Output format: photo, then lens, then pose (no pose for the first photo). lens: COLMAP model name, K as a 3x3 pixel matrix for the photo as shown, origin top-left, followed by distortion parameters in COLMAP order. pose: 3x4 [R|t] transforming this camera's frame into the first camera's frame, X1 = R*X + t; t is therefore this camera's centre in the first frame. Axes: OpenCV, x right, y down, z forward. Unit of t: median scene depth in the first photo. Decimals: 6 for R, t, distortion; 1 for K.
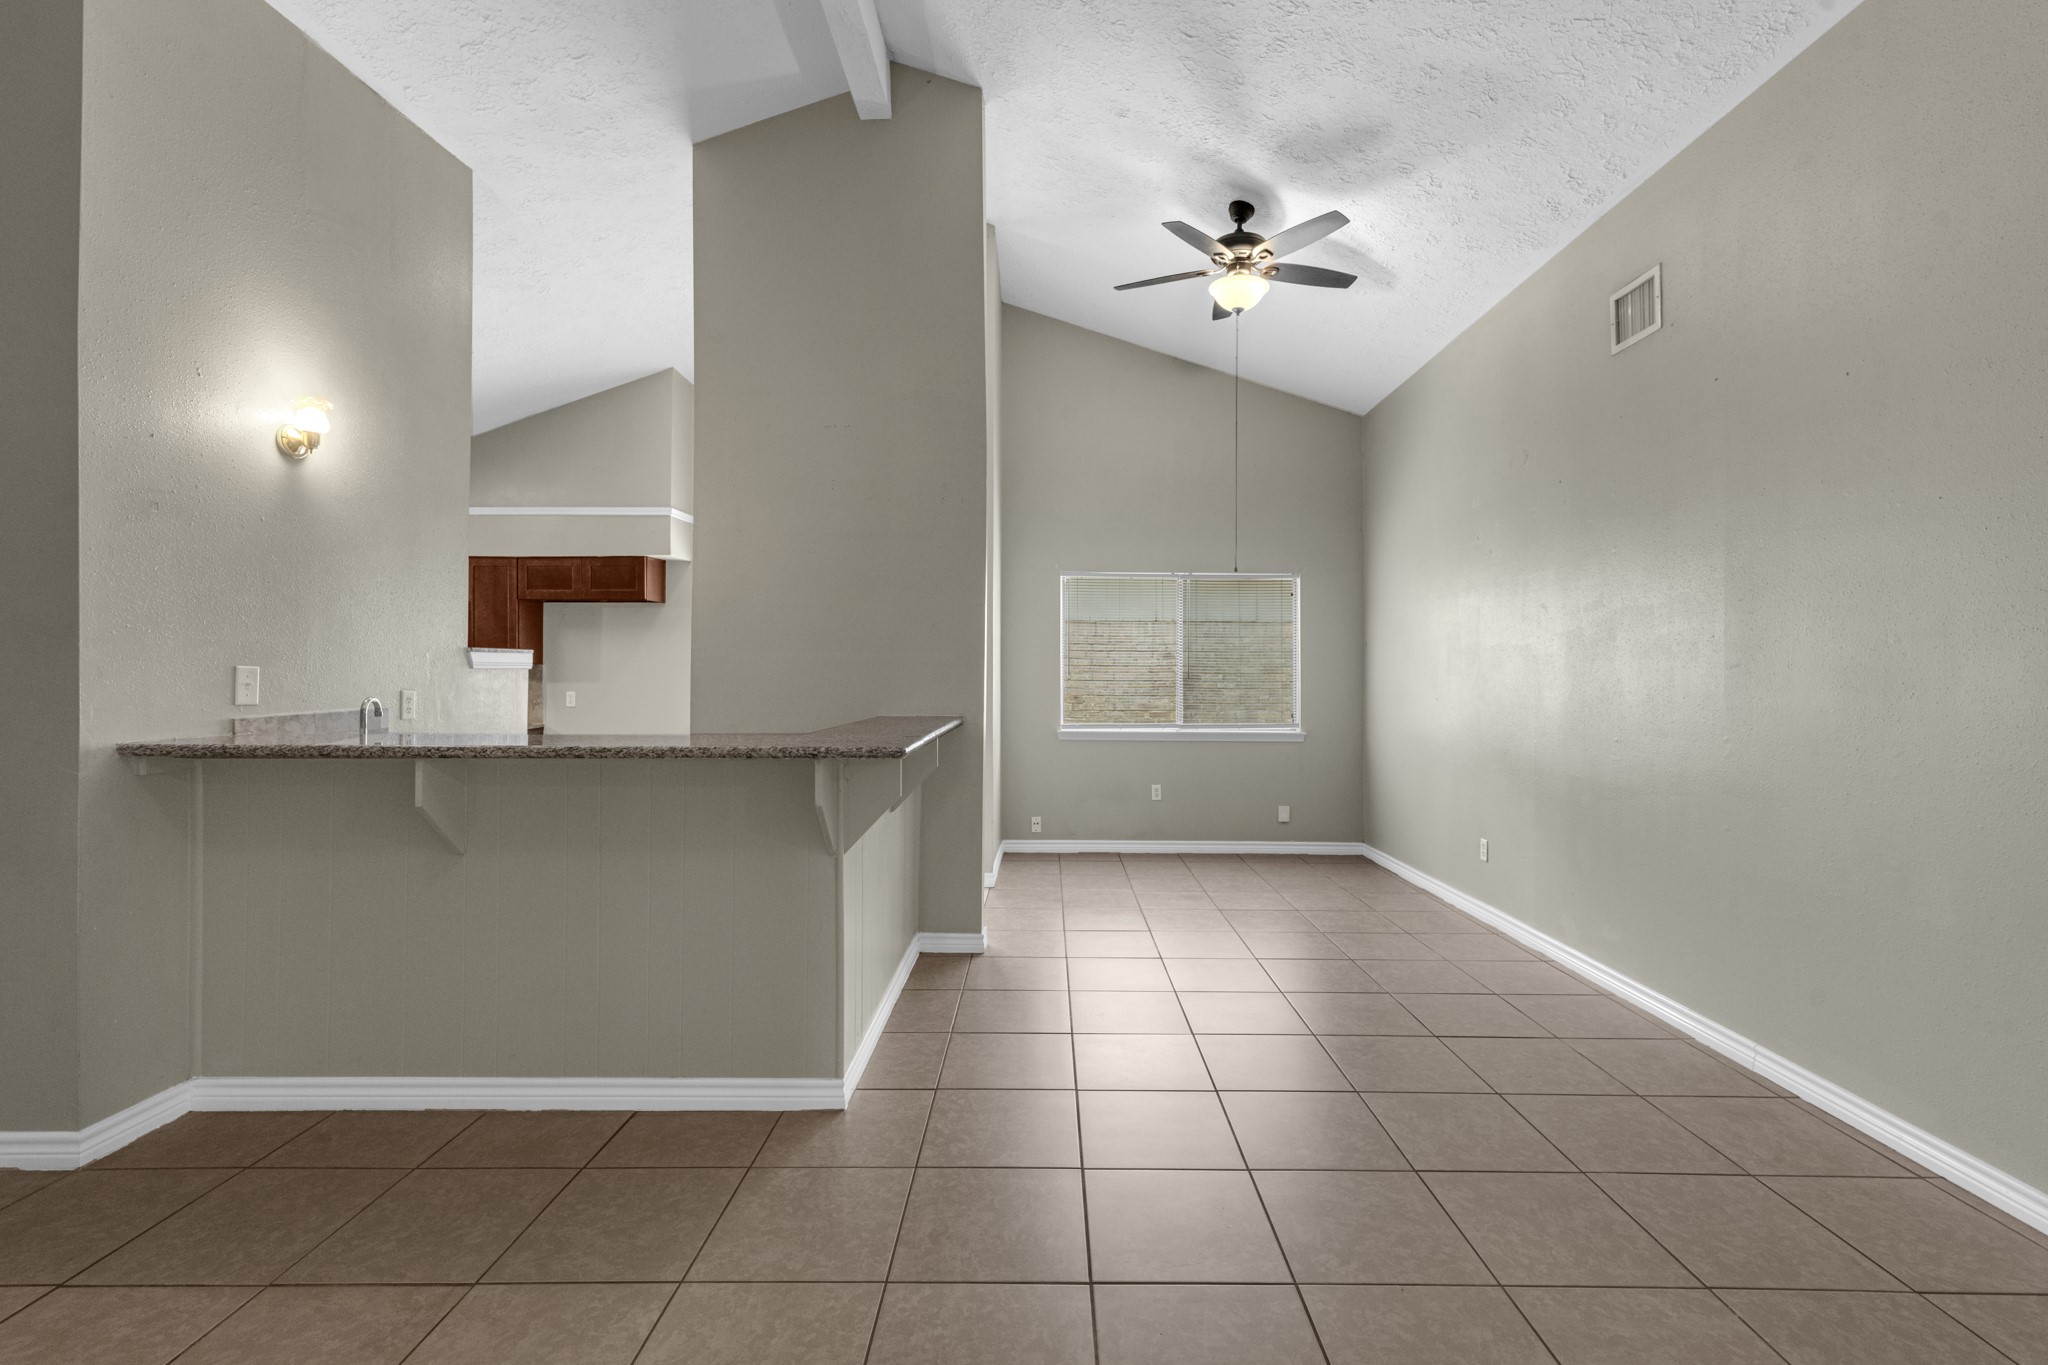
lens RADIAL K [[889.8, 0, 1040.2], [0, 889.8, 656.7], [0, 0, 1]] dist [0.013016, 0.000244]
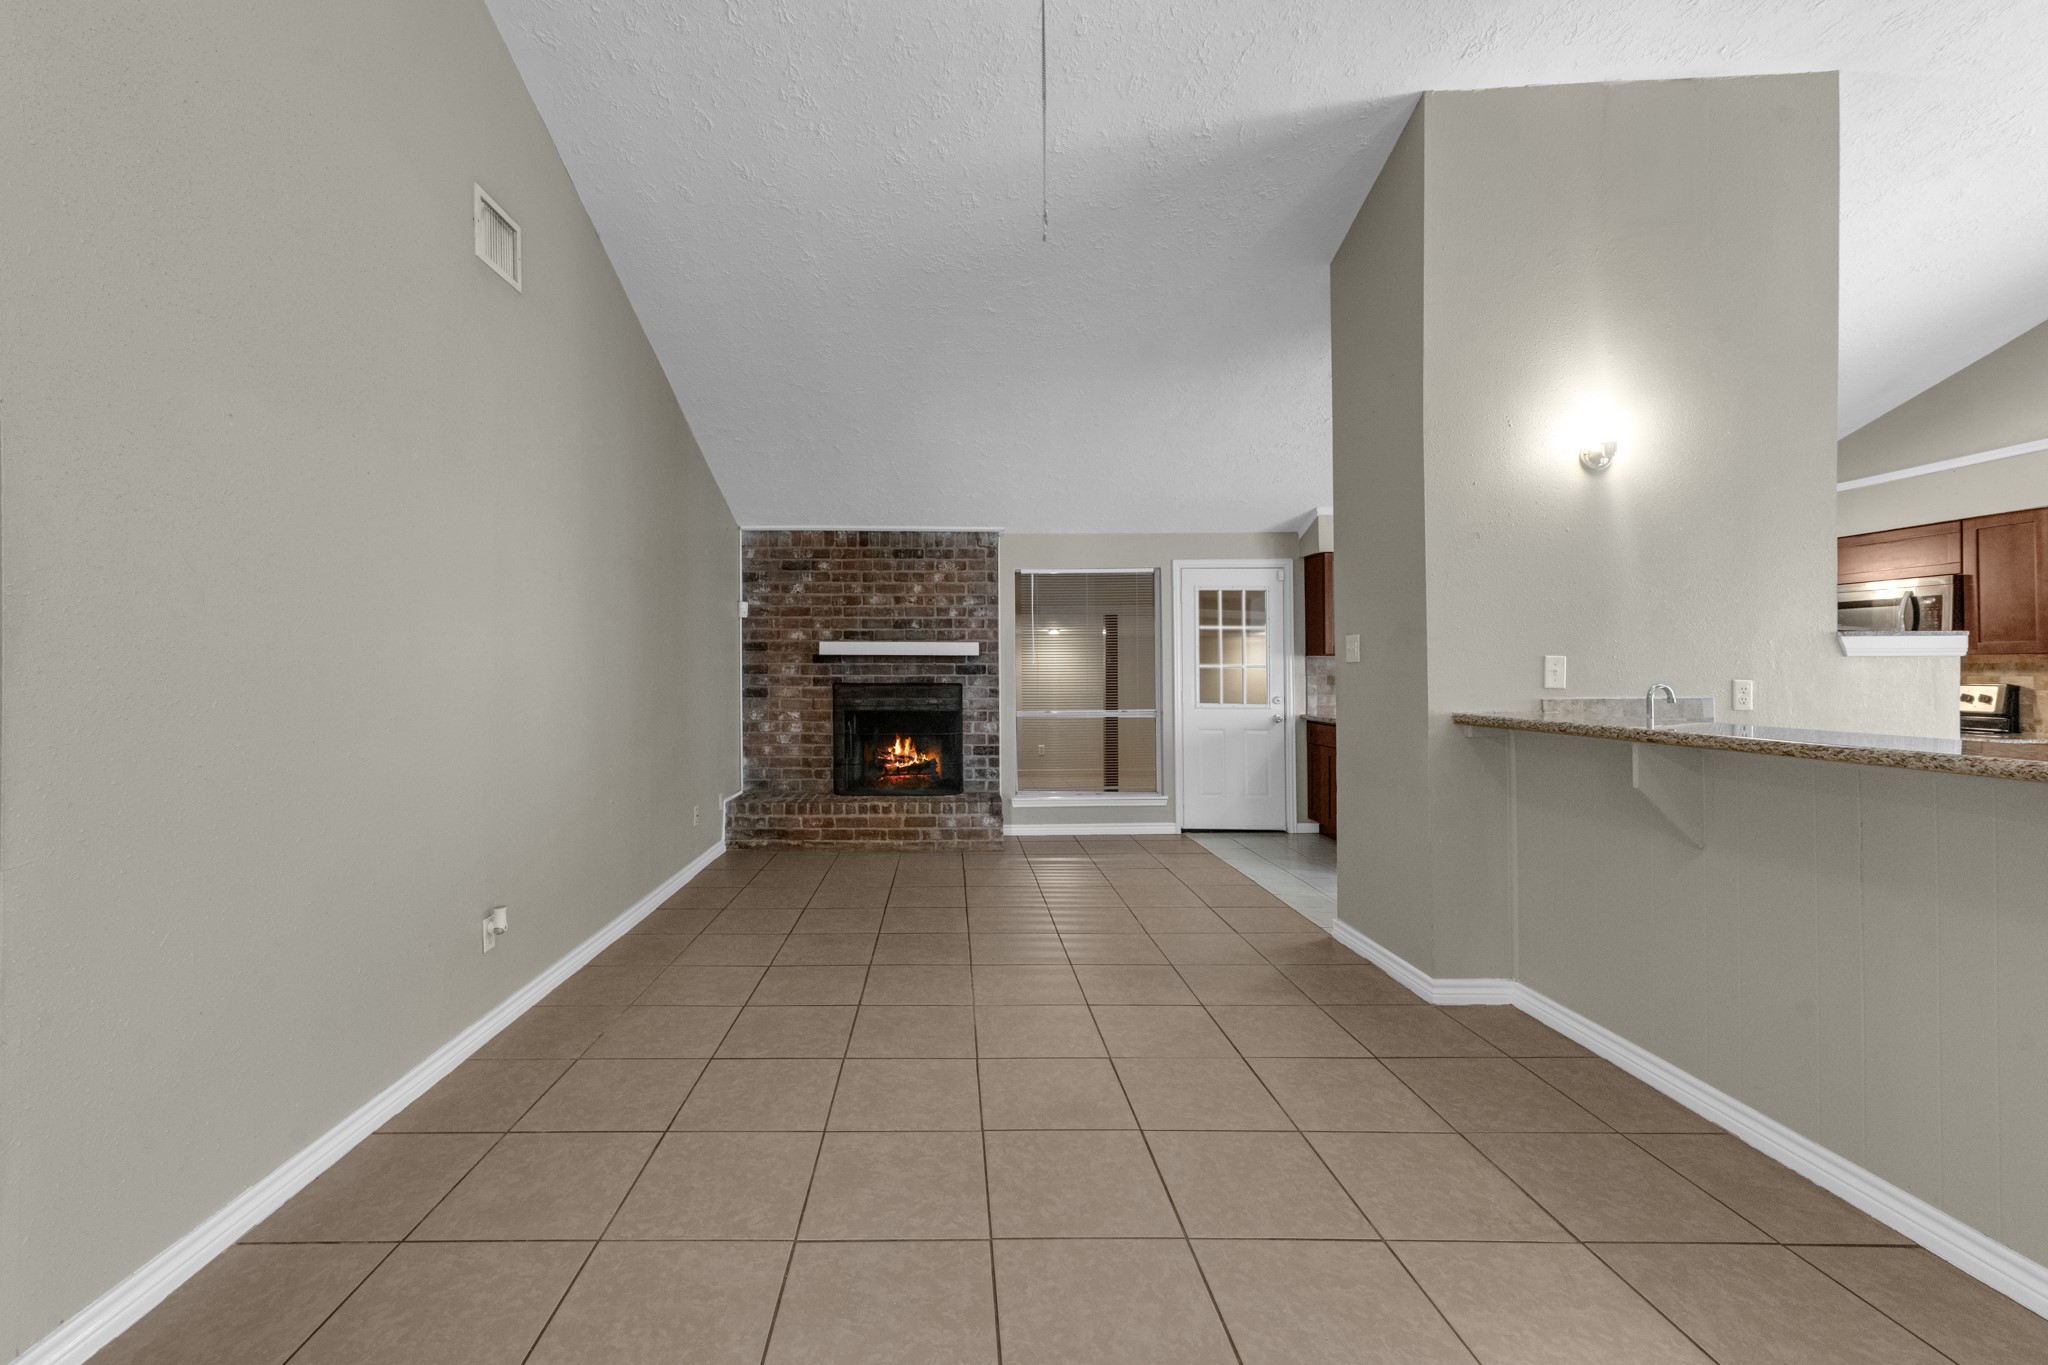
lens RADIAL K [[849.7, 0, 951.2], [0, 849.7, 674.7], [0, 0, 1]] dist [0.011045, 0.000279]
pose [[0.001695, -0.000901, -0.999998, 0.273809], [0.017750, 0.999842, -0.000871, 0.024534], [0.999841, -0.017748, 0.001711, 0.217582]]
